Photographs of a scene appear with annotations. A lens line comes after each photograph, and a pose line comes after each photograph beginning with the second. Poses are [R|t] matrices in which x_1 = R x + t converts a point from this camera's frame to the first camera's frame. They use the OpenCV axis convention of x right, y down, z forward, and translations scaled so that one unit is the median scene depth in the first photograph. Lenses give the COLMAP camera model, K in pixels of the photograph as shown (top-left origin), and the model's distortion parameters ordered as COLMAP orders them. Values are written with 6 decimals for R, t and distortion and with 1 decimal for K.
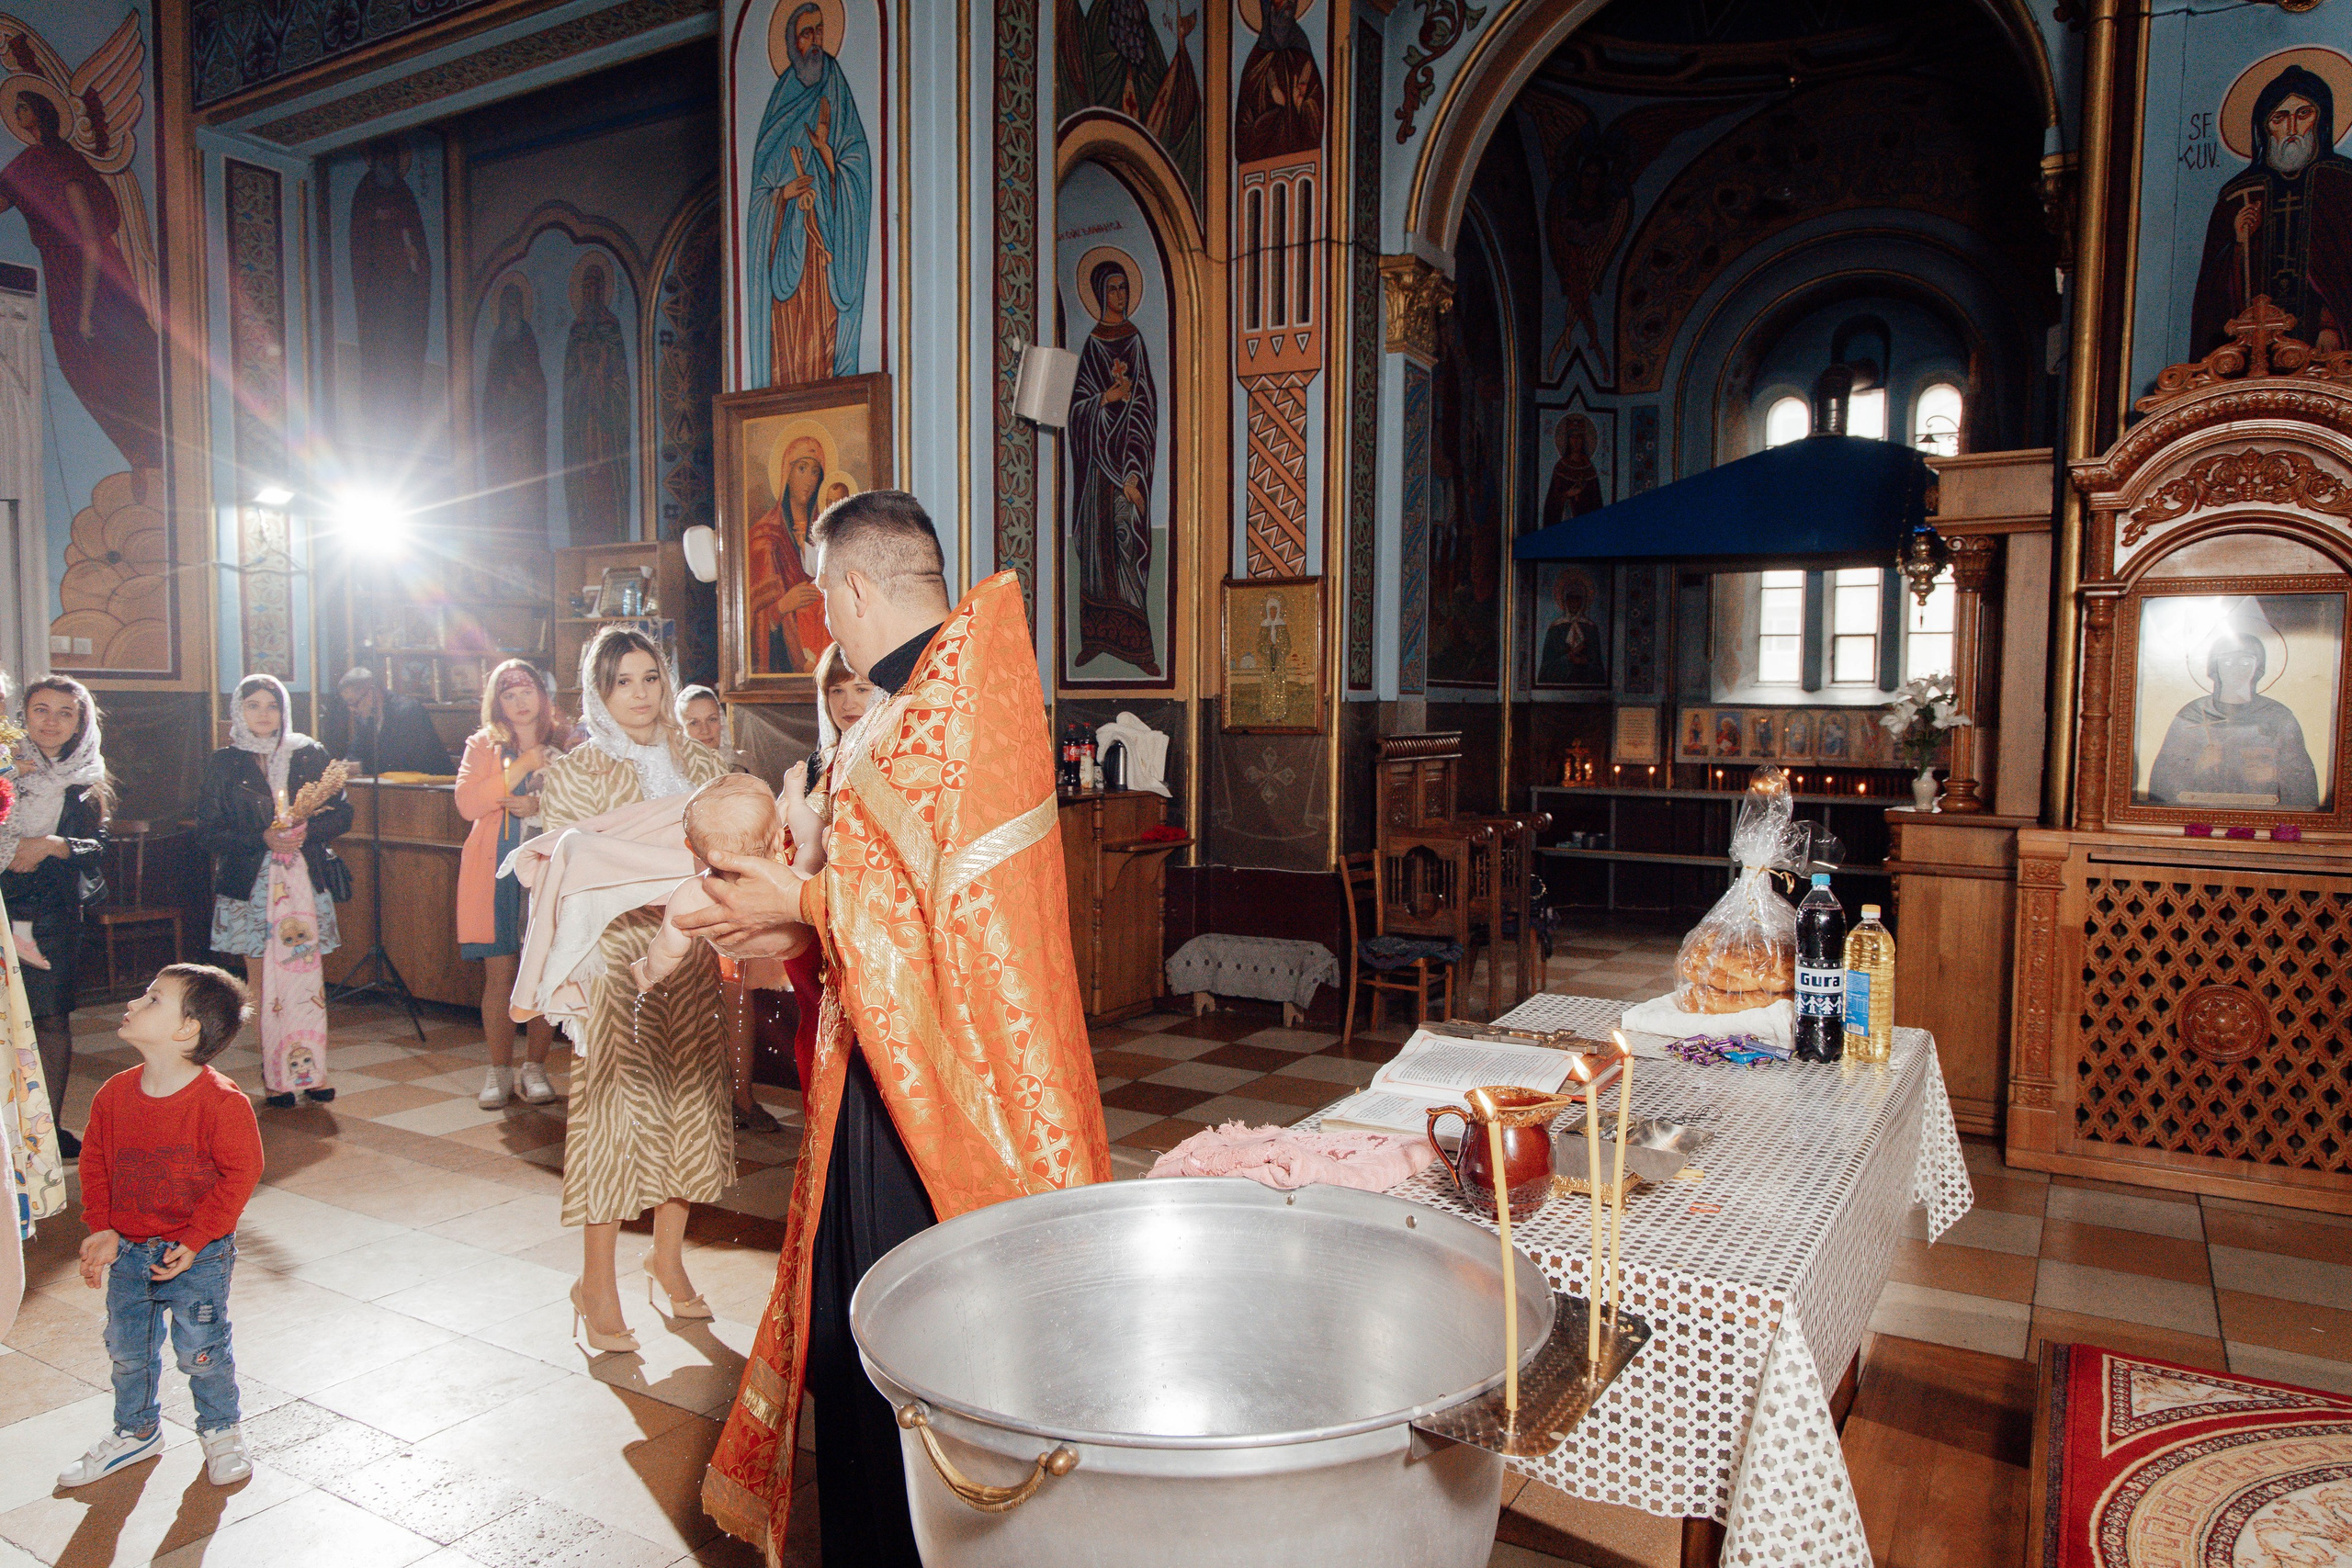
lens RADIAL K [[1583.9, 0, 1174.7], [0, 1583.9, 787.8], [0, 0, 1]] dist [0.008853, -0.000134]
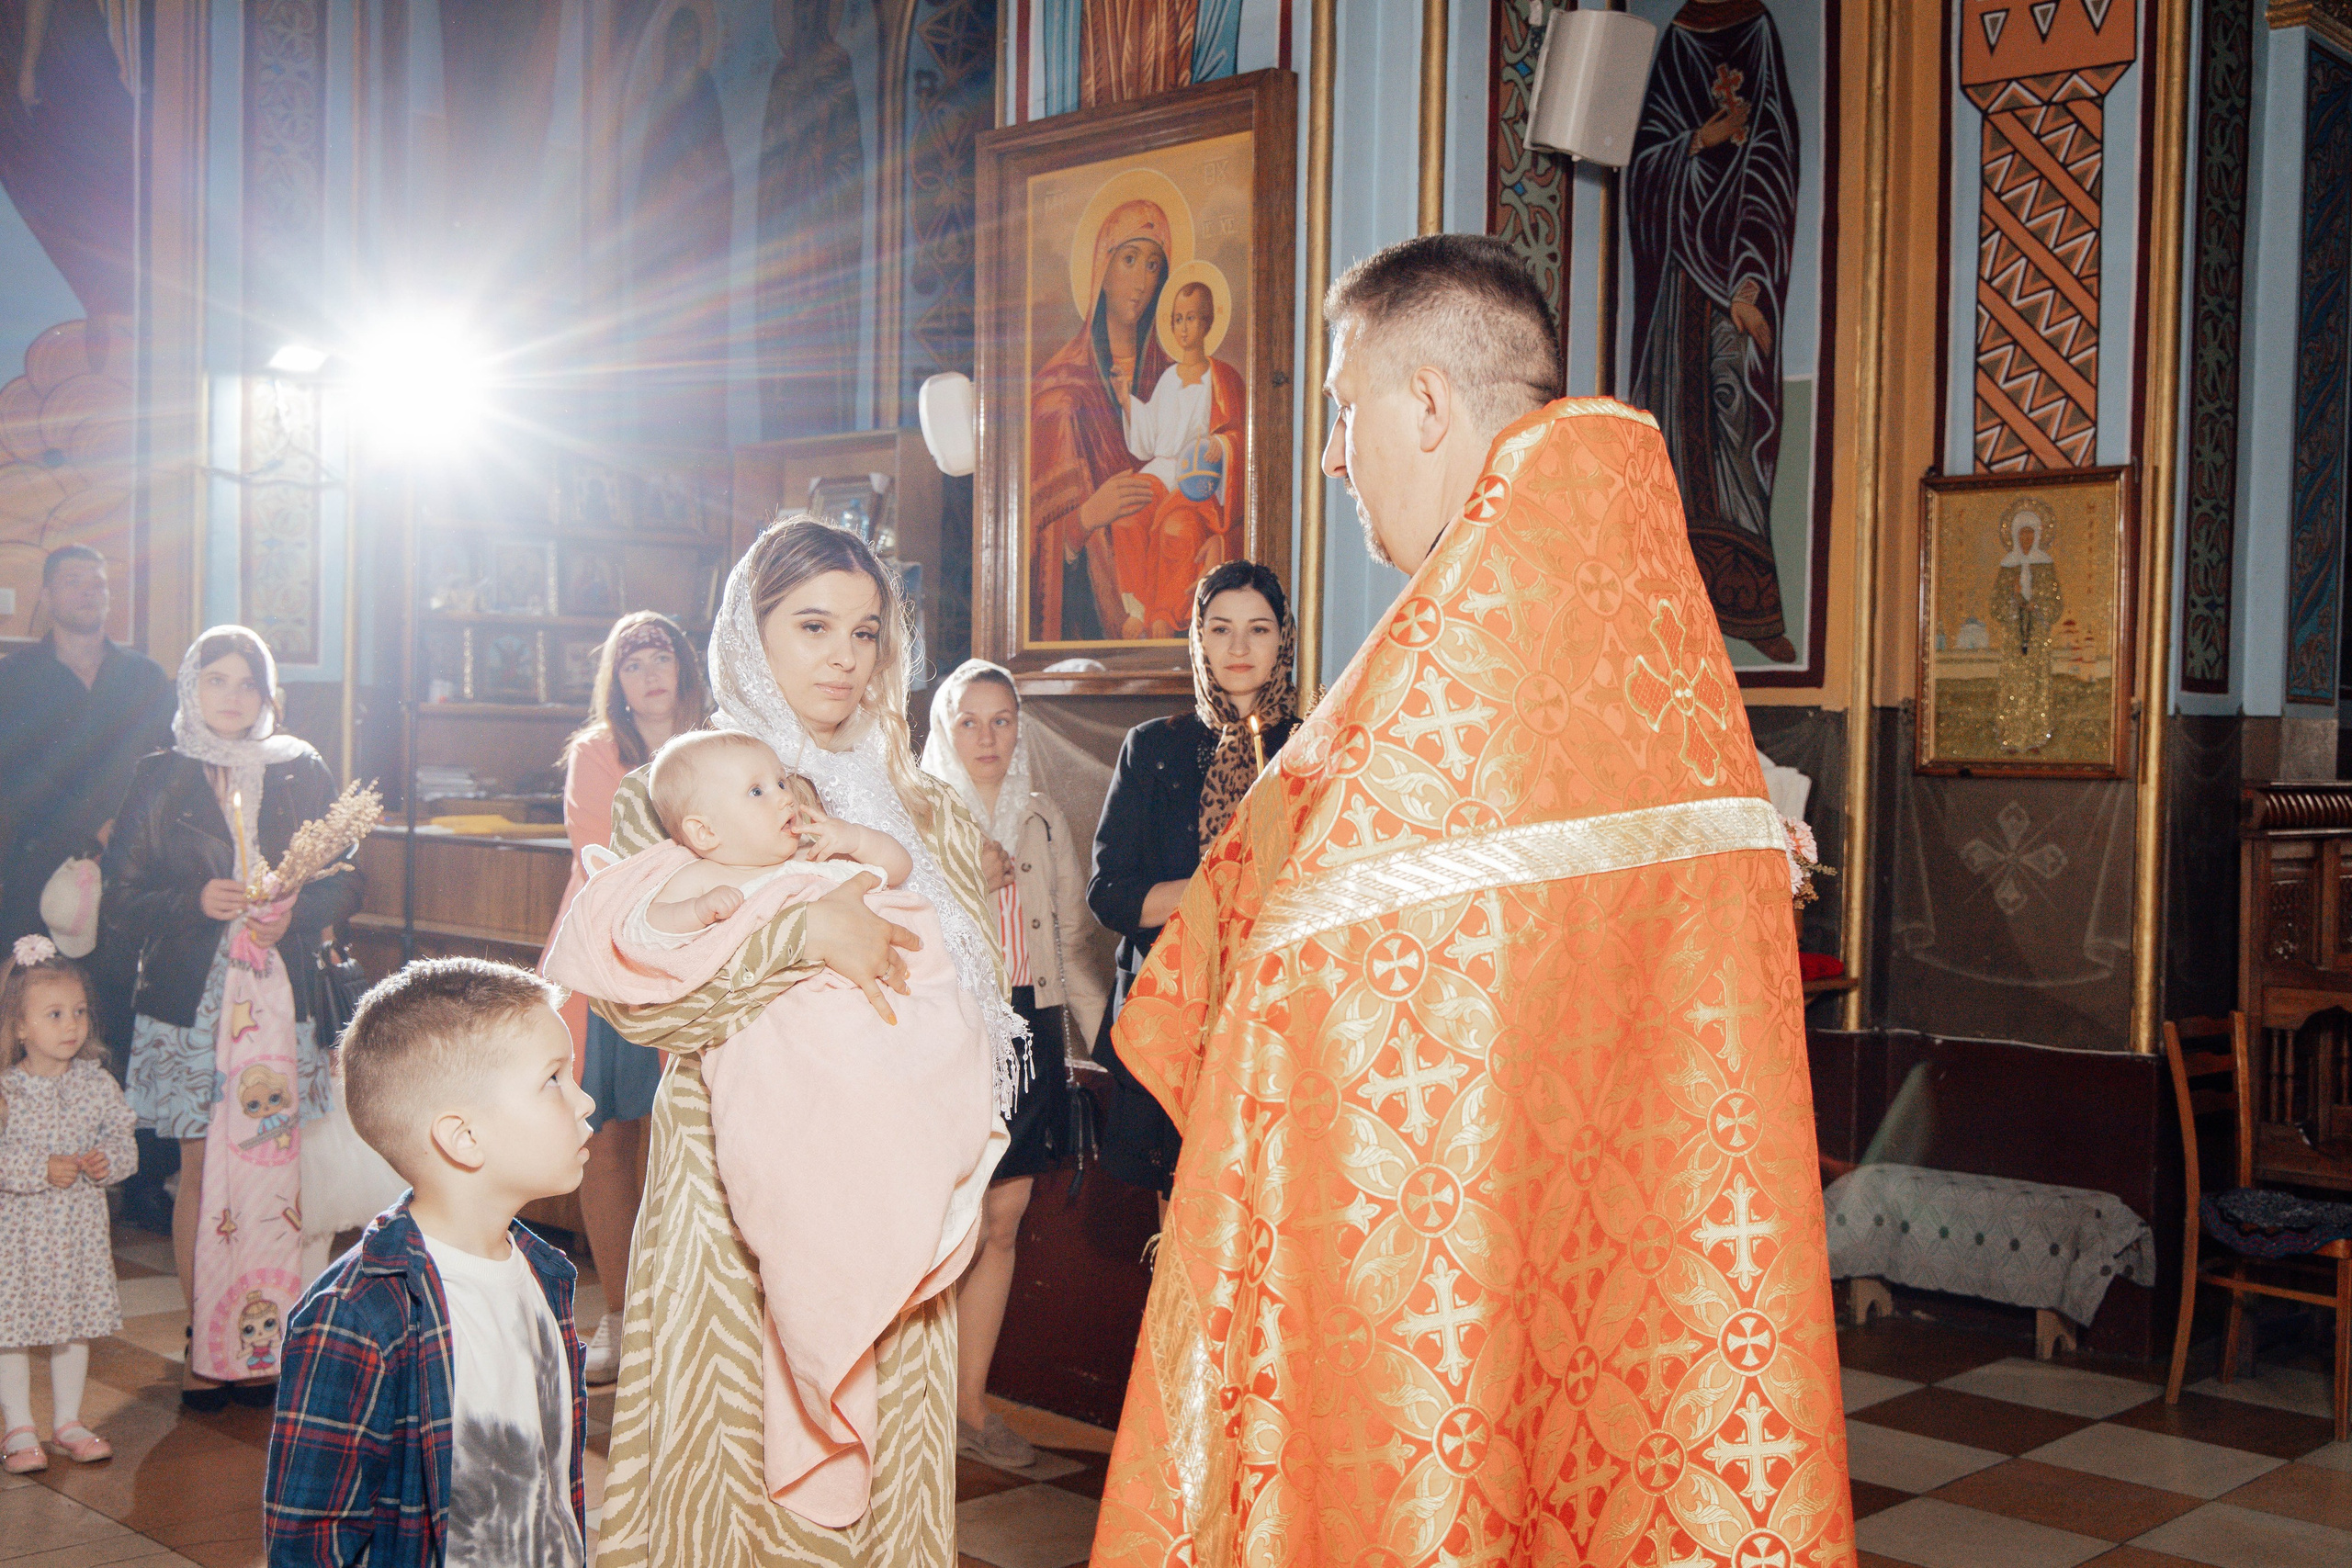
lens RADIAL K [[2650.0, 0, 1165.9], [0, 2650.0, 785.8], [0, 0, 1]] dist [0.007185, 0.011370]
pose [[0.973992, 0.019443, -0.225747, -0.014280], [-0.027919, 0.999018, -0.034414, 0.006373], [0.224856, 0.039821, 0.973578, 0.115211]]
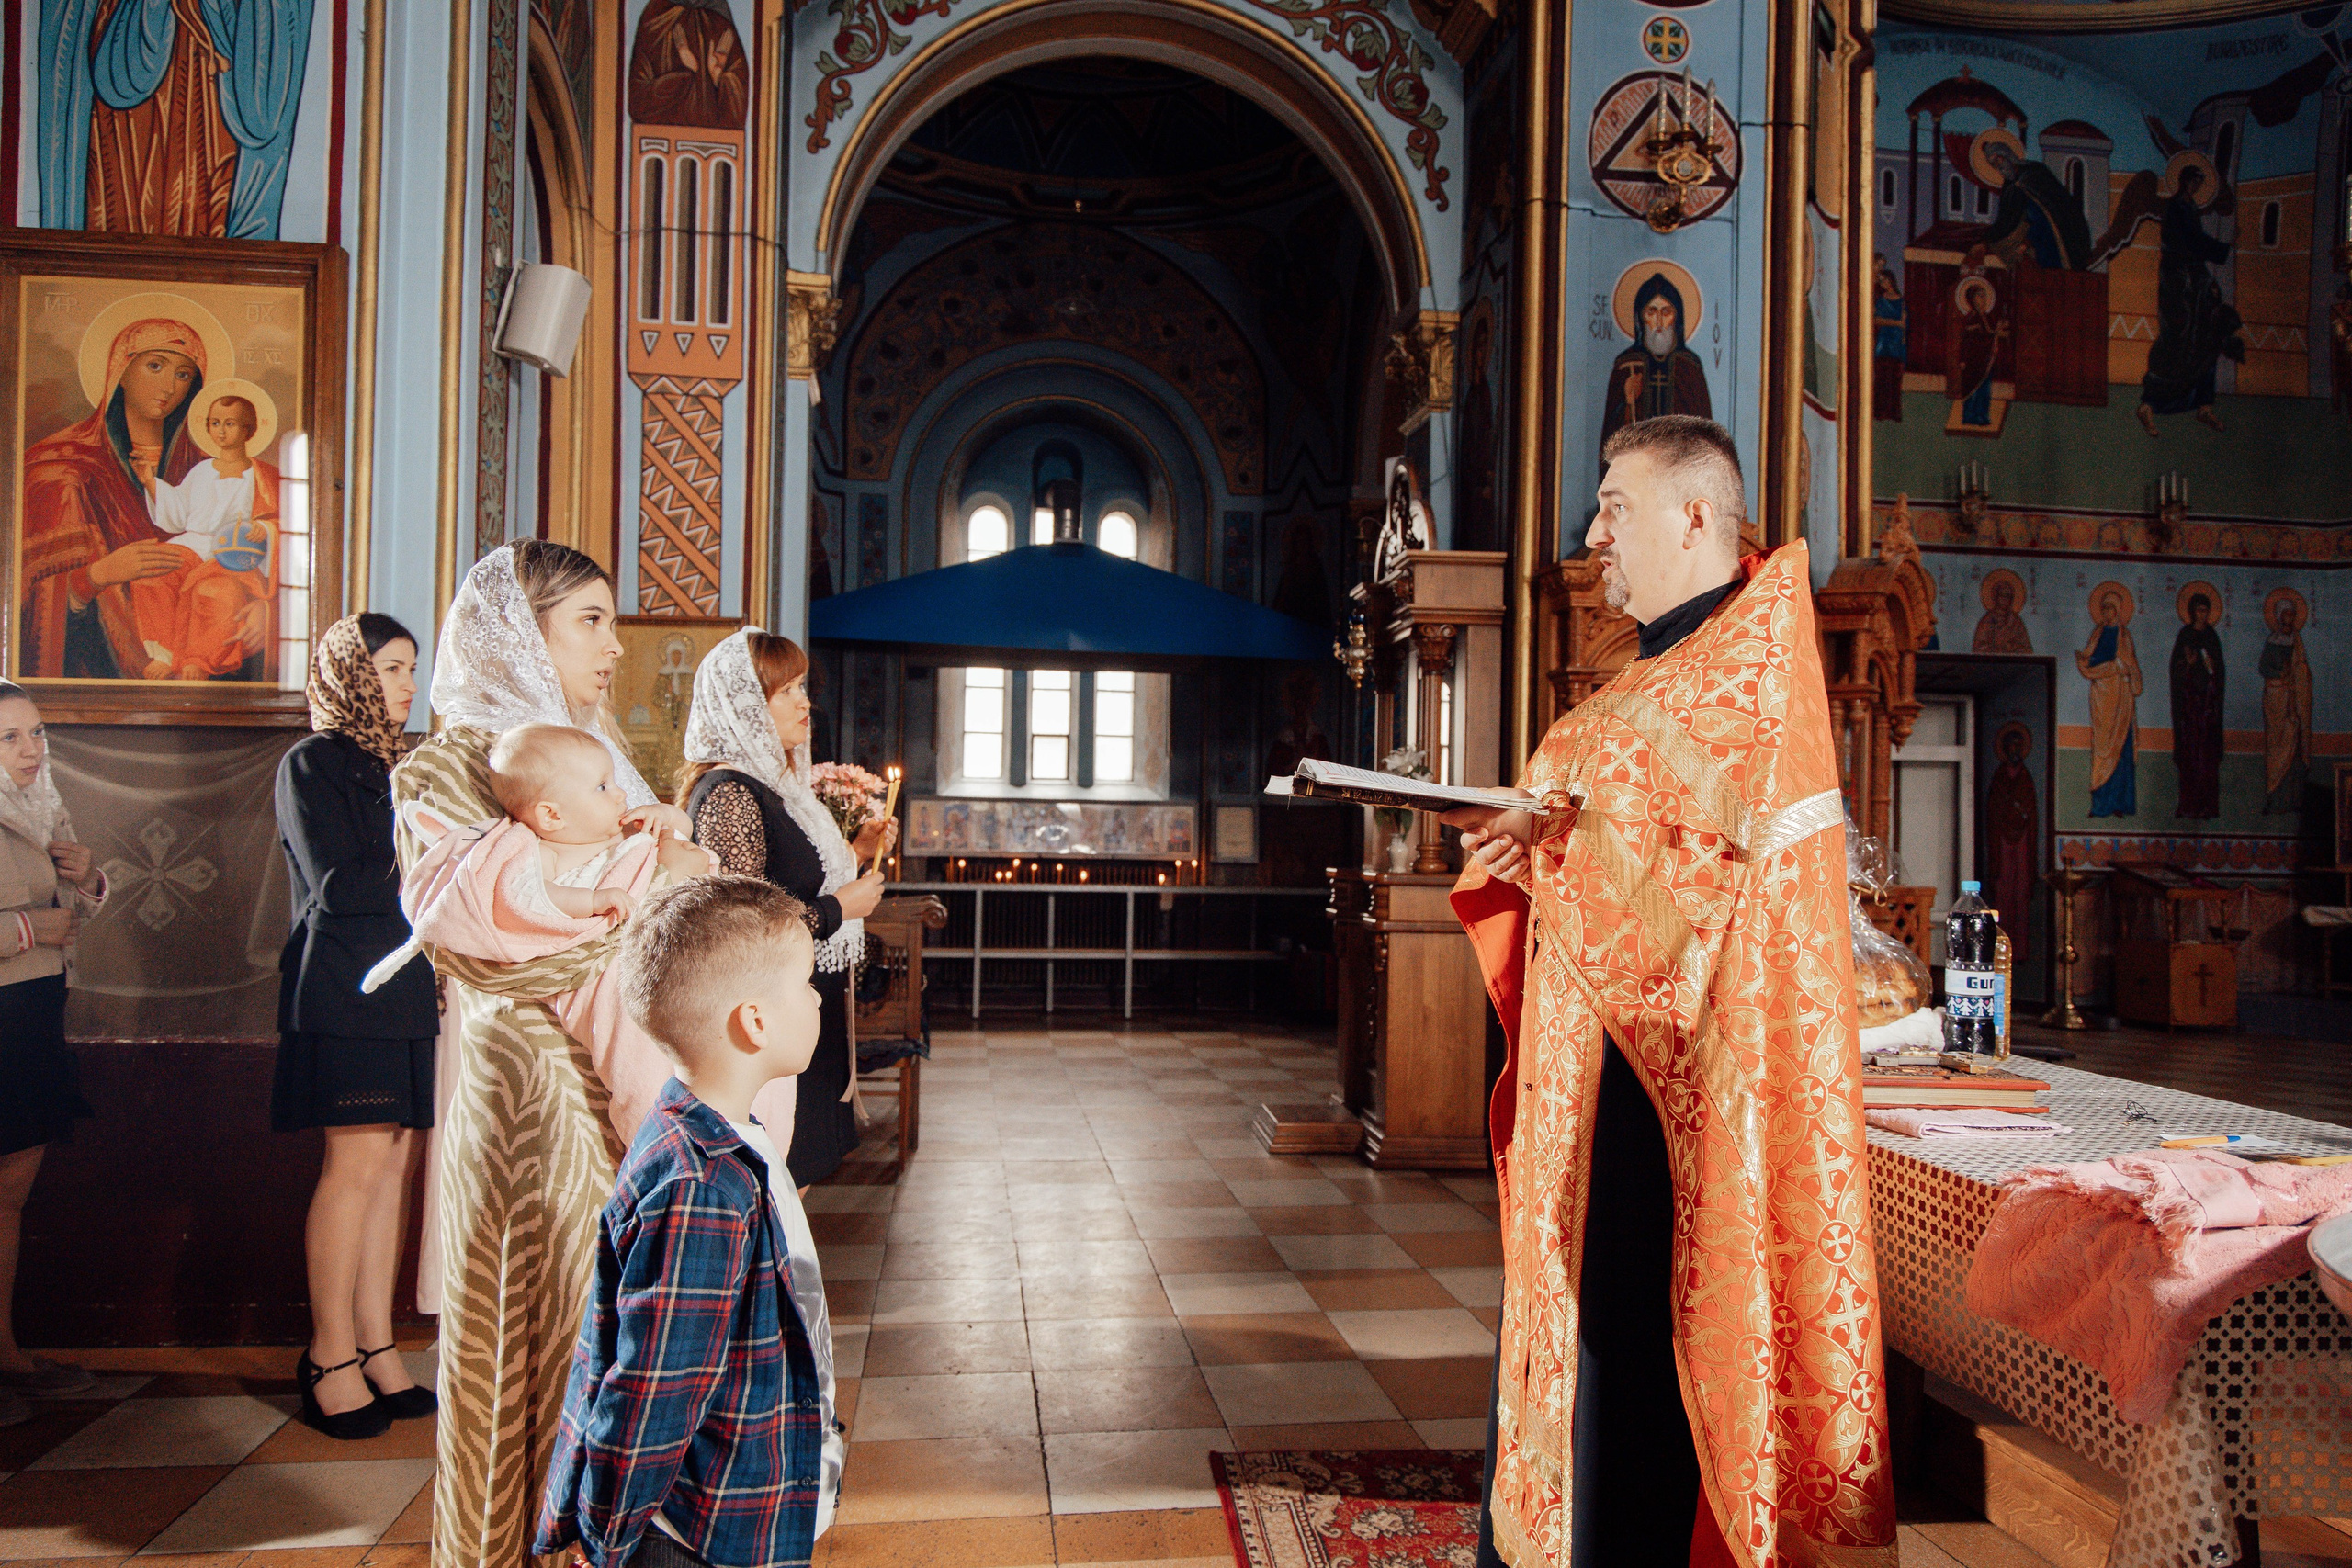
lens RADIAL K [[1573.1, 0, 1175.1], [0, 1573.1, 790.2], [0, 0, 1]] dist [0.005696, 0.000223]
pose [[0.782169, 0.023707, 0.622615, -0.261801], [0.023491, 0.997443, -0.067490, 0.021818], [-0.622624, 0.067414, 0.779612, 0.211212]]
